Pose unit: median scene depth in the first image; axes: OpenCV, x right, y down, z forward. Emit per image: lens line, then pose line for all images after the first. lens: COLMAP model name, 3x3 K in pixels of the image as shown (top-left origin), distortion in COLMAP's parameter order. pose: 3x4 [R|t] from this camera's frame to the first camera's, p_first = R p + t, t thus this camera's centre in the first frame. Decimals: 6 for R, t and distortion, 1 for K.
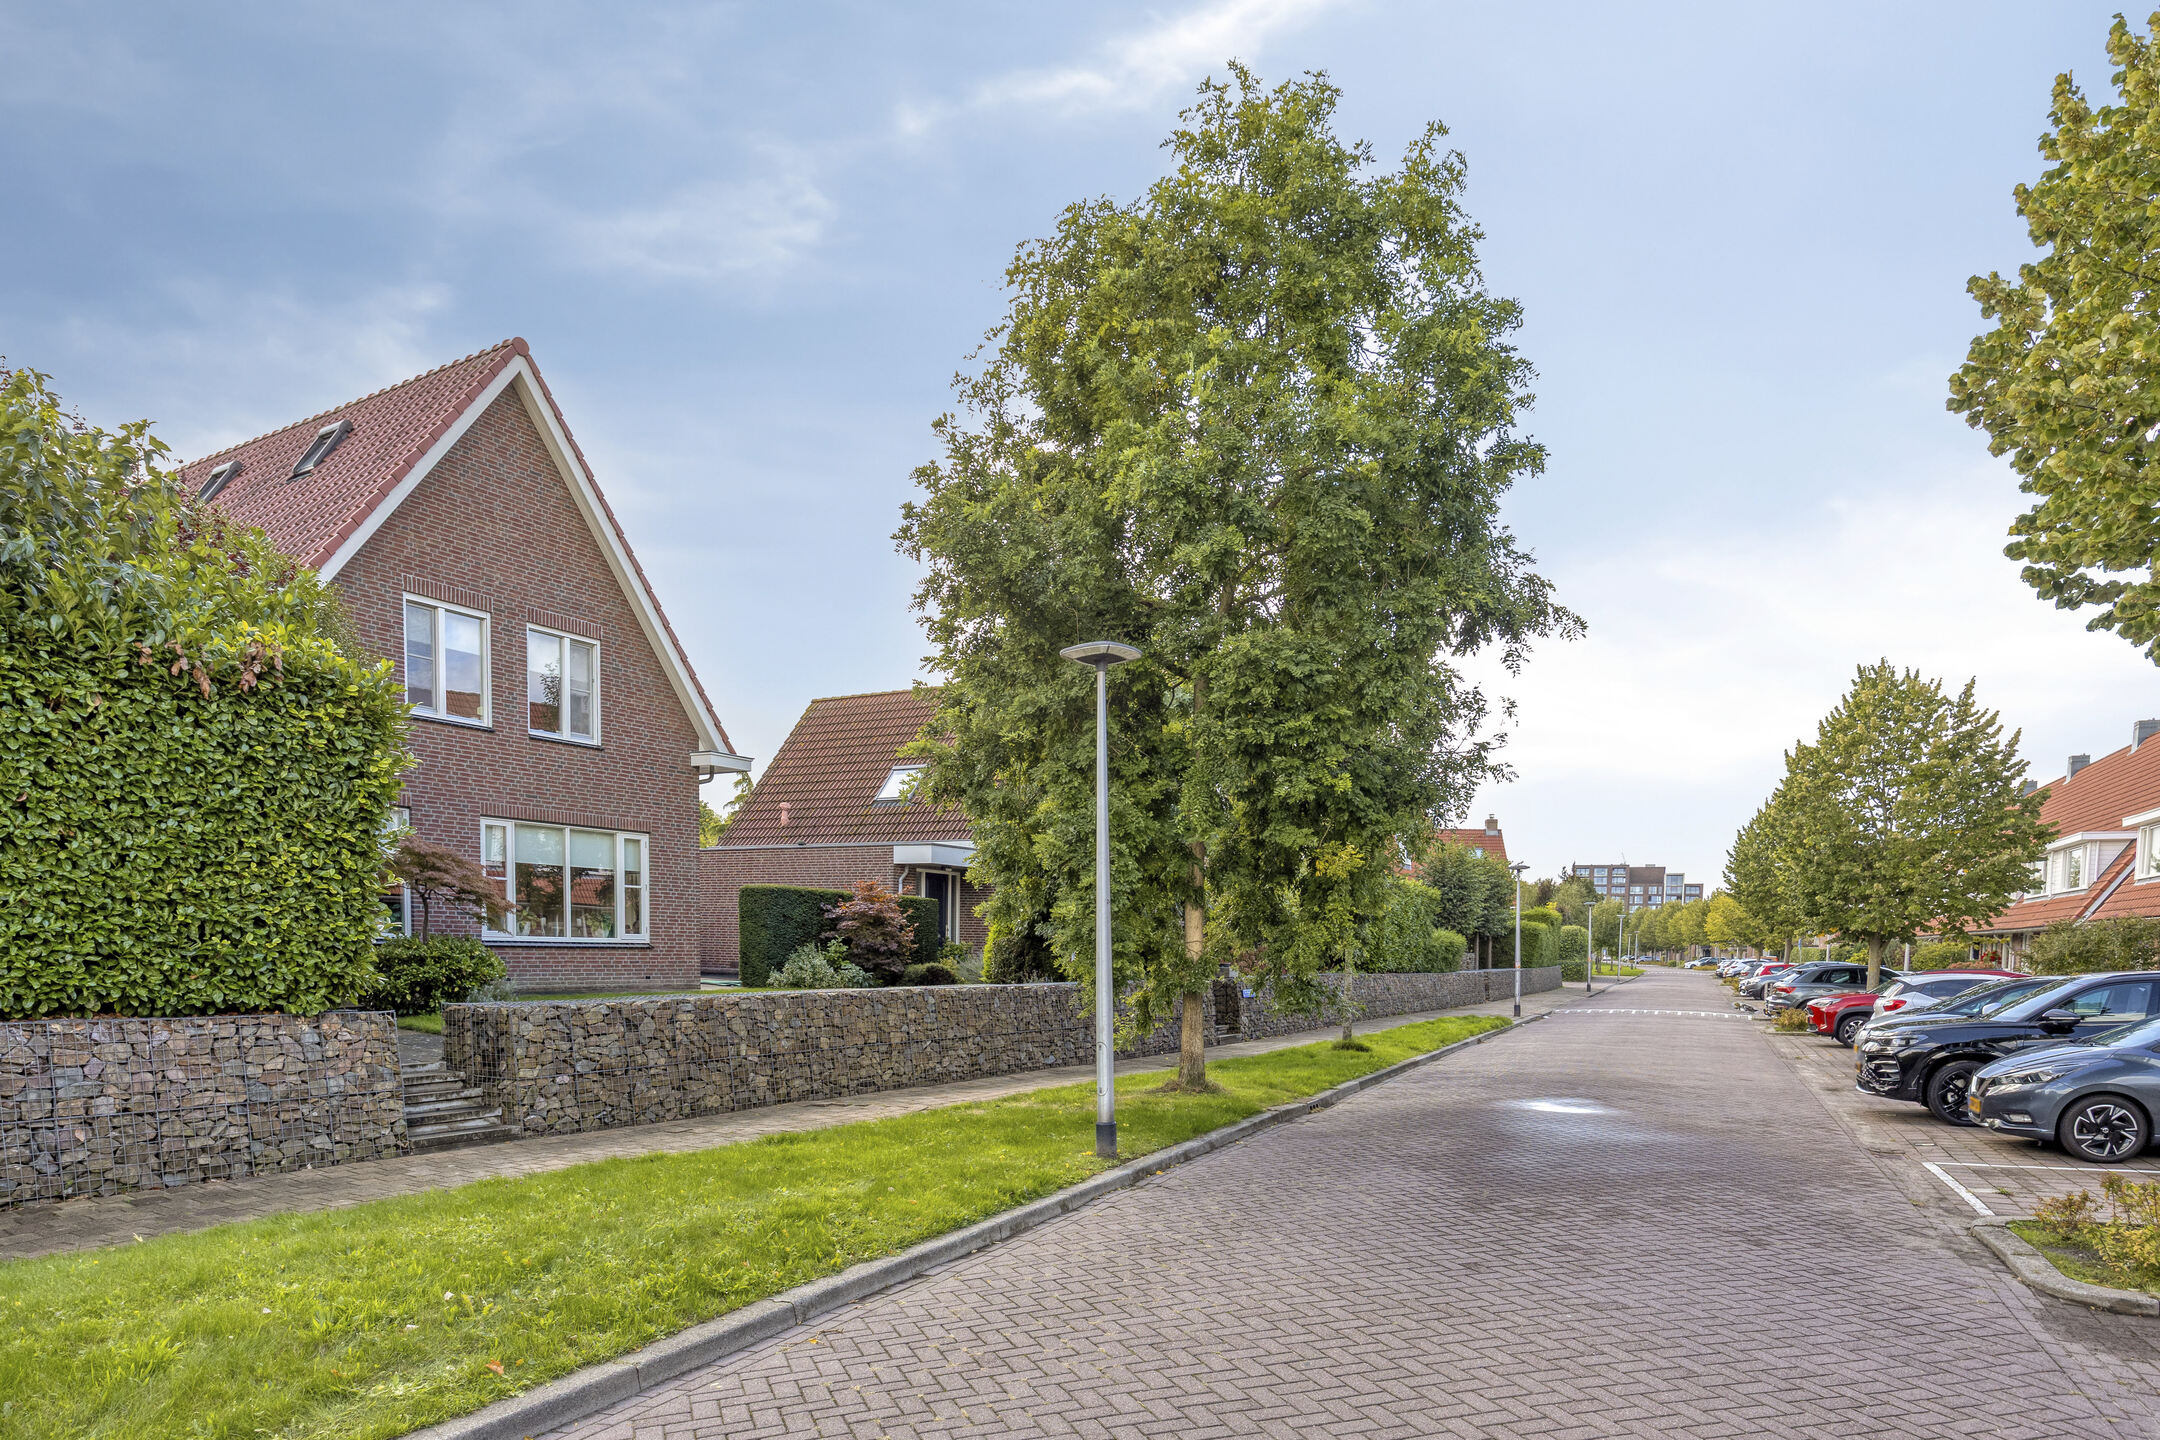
lens RADIAL K [[1263.8, 0, 1080.0], [0, 1263.8, 720.0], [0, 0, 1]] dist [-0.000339, 0.054370]
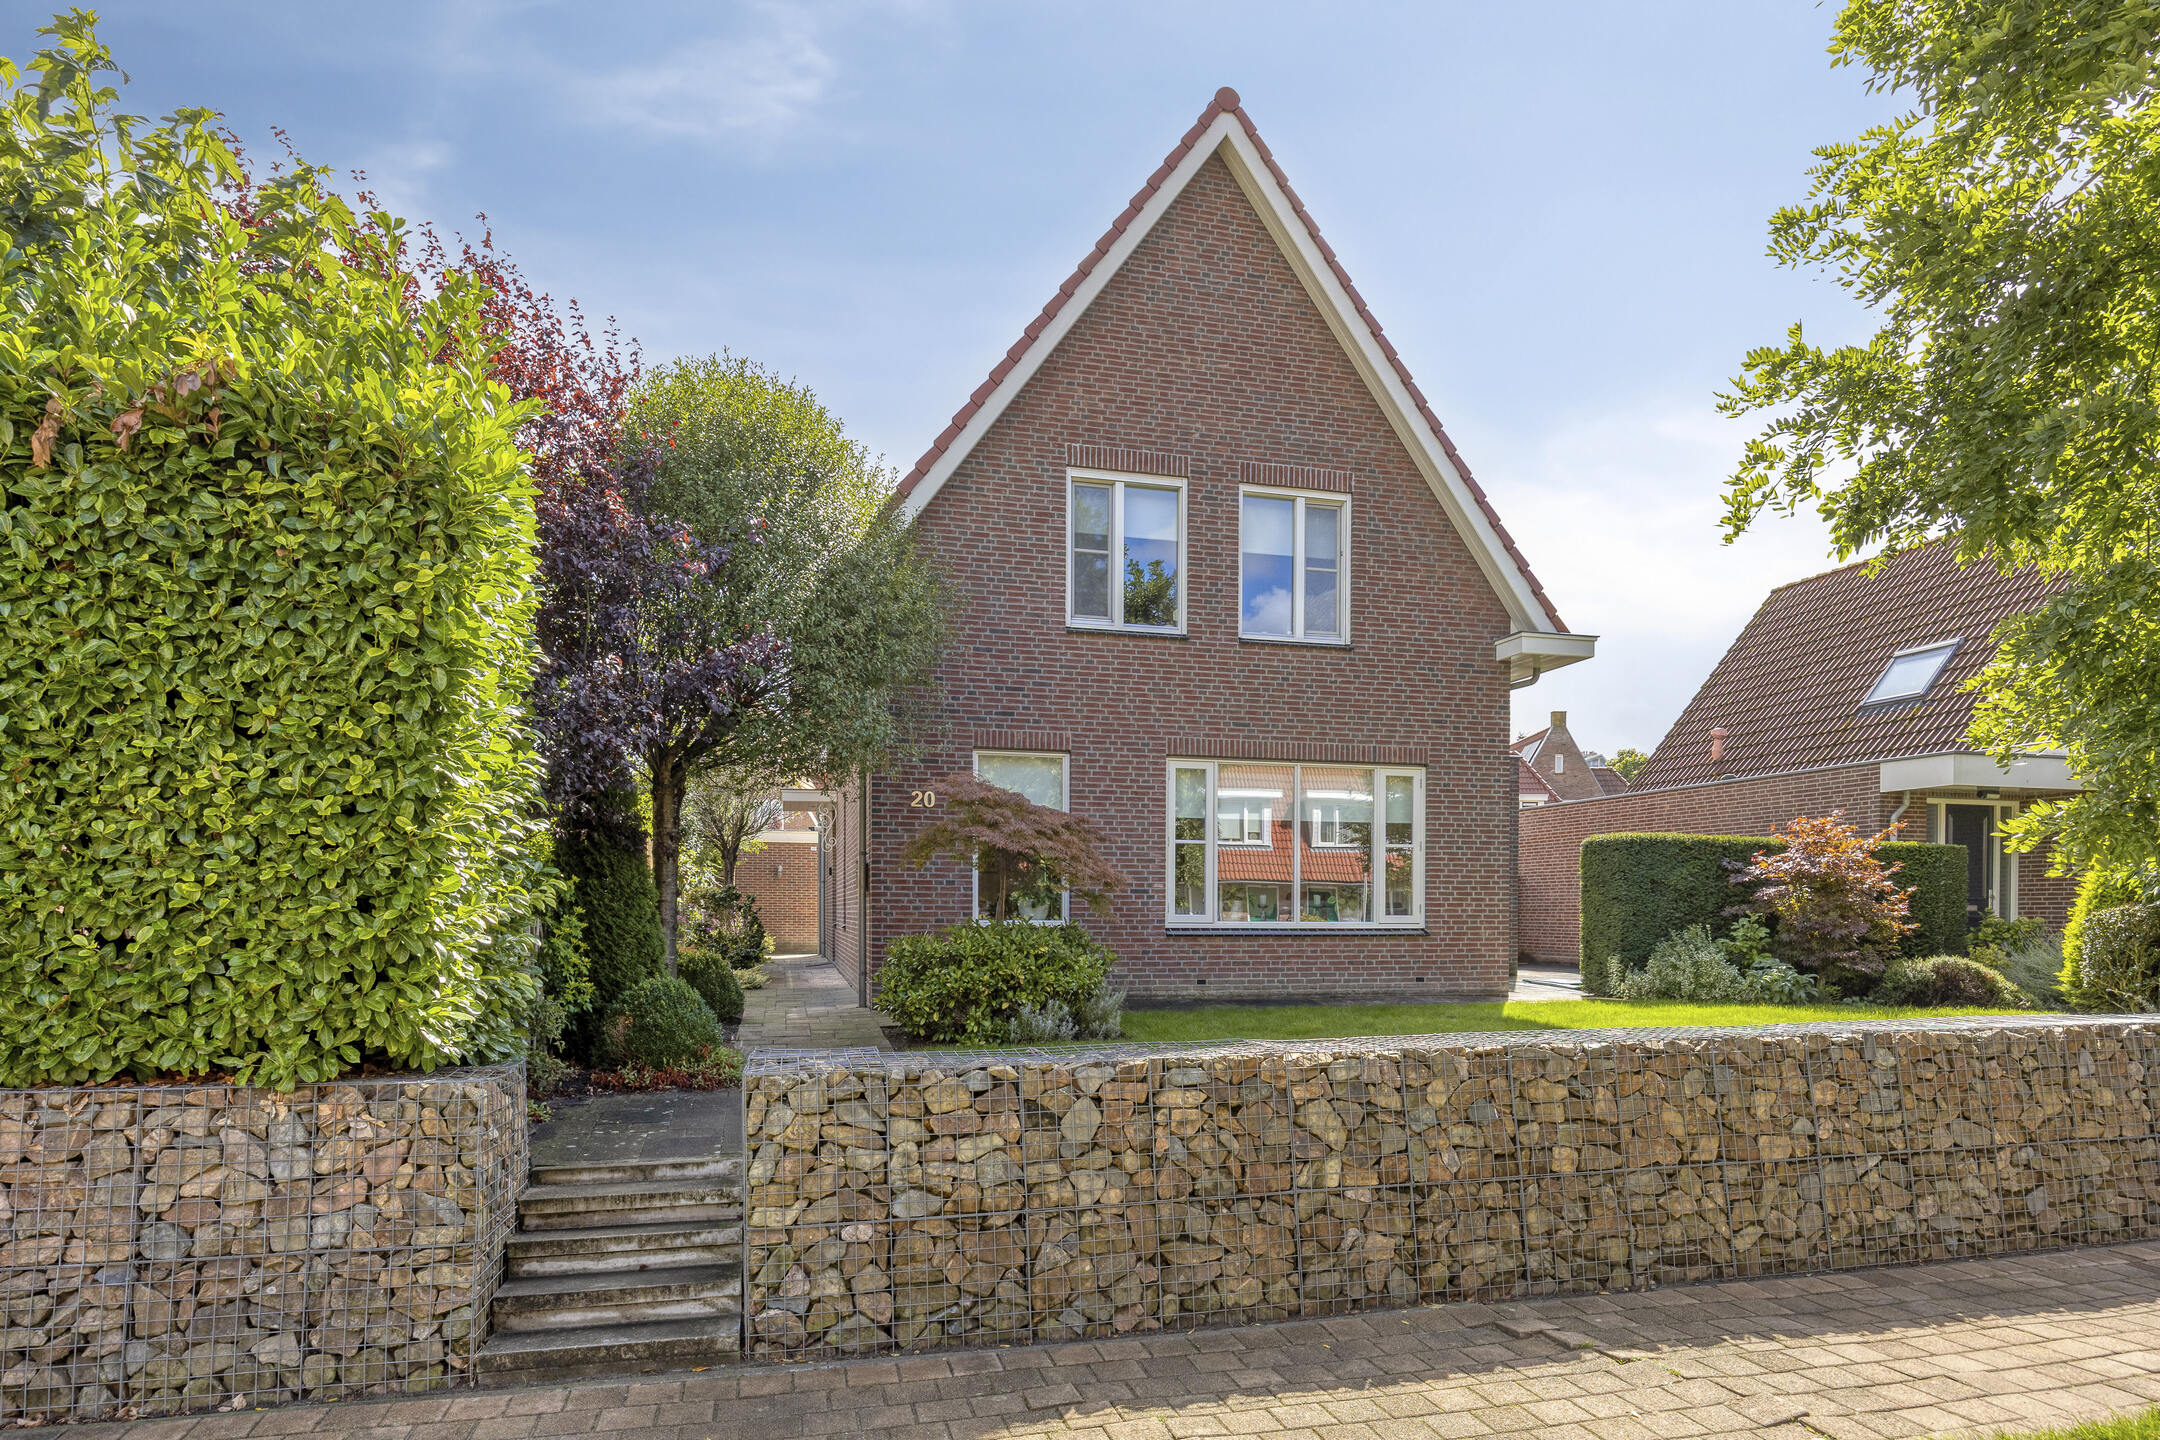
lens RADIAL K [[1240.6, 0, 1088.8], [0, 1240.6, 967.5], [0, 0, 1]] dist [-0.002743, 0.001218]
pose [[0.728966, 0.010557, -0.684468, -0.026962], [0.132390, 0.978830, 0.156094, 0.086548], [0.671626, -0.204404, 0.712136, 0.501368]]
